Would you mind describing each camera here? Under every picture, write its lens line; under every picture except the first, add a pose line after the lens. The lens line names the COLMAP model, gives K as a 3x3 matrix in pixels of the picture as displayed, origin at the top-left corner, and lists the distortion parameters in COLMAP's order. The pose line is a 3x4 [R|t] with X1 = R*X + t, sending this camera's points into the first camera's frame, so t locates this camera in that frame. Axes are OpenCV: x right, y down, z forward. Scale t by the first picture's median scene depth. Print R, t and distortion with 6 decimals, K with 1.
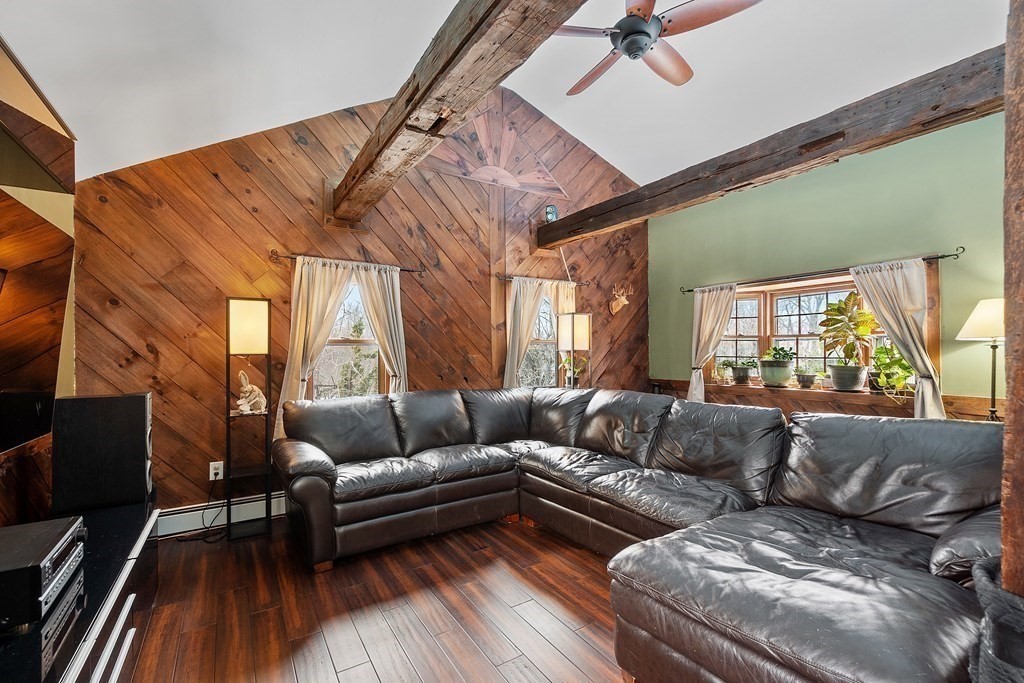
lens RADIAL K [[447.3, 0, 513.0], [0, 447.3, 346.5], [0, 0, 1]] dist [-0.002877, -0.000654]
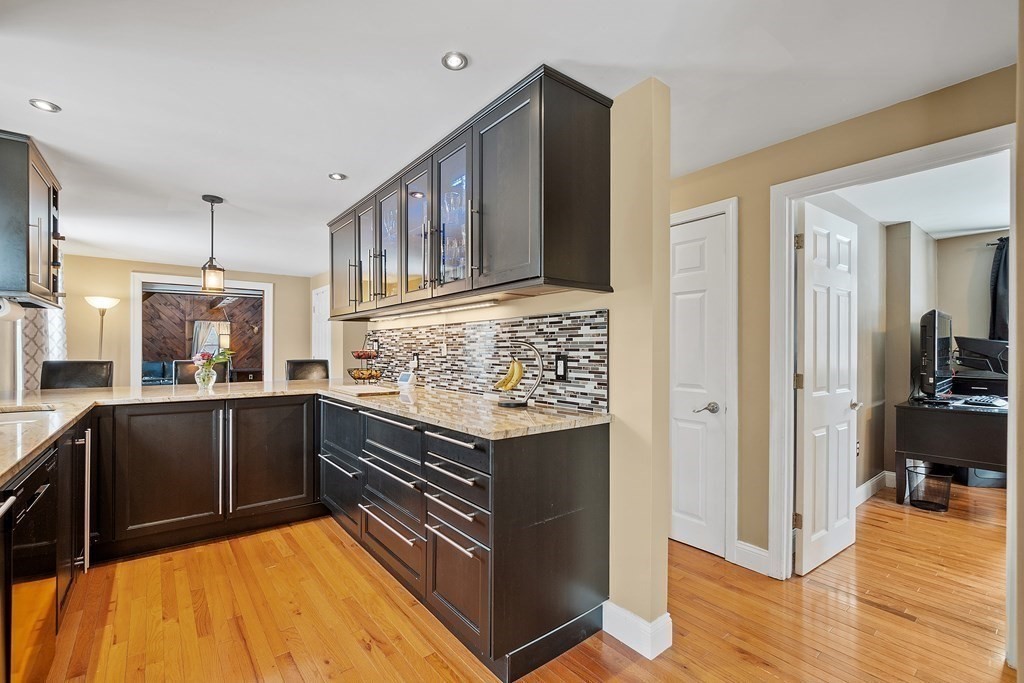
lens RADIAL K [[447.3, 0, 484.6], [0, 447.3, 349.6], [0, 0, 1]] dist [-0.002877, -0.000654]
pose [[0.997564, 0.001901, 0.069735, 1.630988], [-0.002317, 0.999980, 0.005880, -0.004010], [-0.069722, -0.006027, 0.997548, -1.896055]]
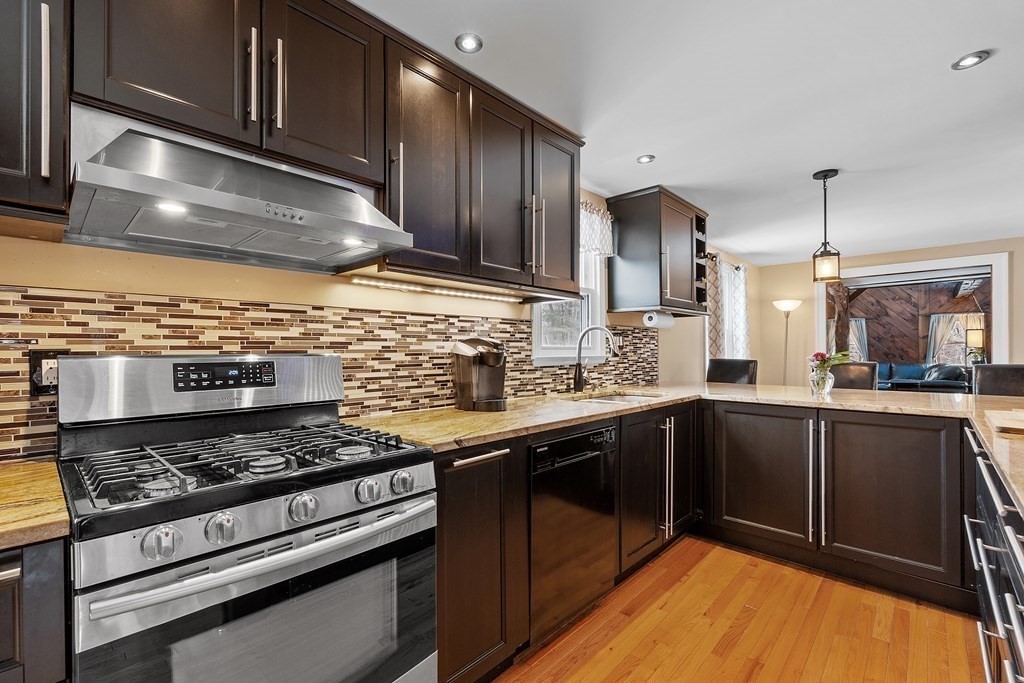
lens RADIAL K [[447.3, 0, 505.4], [0, 447.3, 347.3], [0, 0, 1]] dist [-0.002877, -0.000654]
pose [[0.237367, -0.005359, -0.971405, 1.756449], [0.007961, 0.999962, -0.003572, -0.002141], [0.971387, -0.006886, 0.237401, -1.699470]]
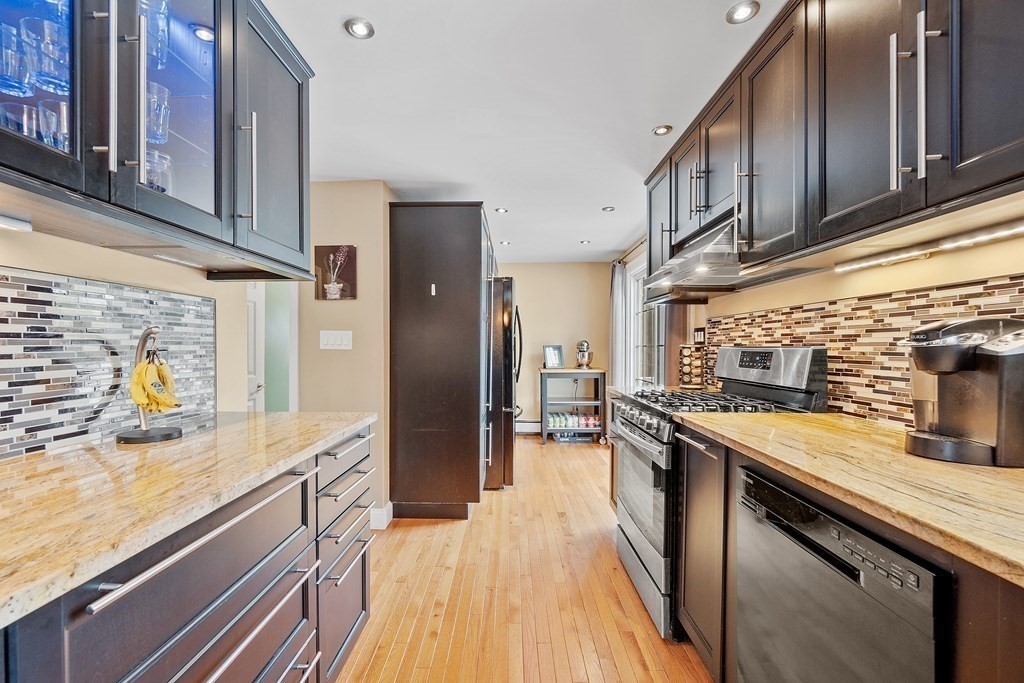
lens RADIAL K [[447.3, 0, 509.2], [0, 447.3, 344.6], [0, 0, 1]] dist [-0.002877, -0.000654]
pose [[-0.838811, 0.002601, 0.544417, 1.306416], [-0.001942, 0.999968, -0.007768, 0.003282], [-0.544420, -0.007573, -0.838779, -1.202004]]
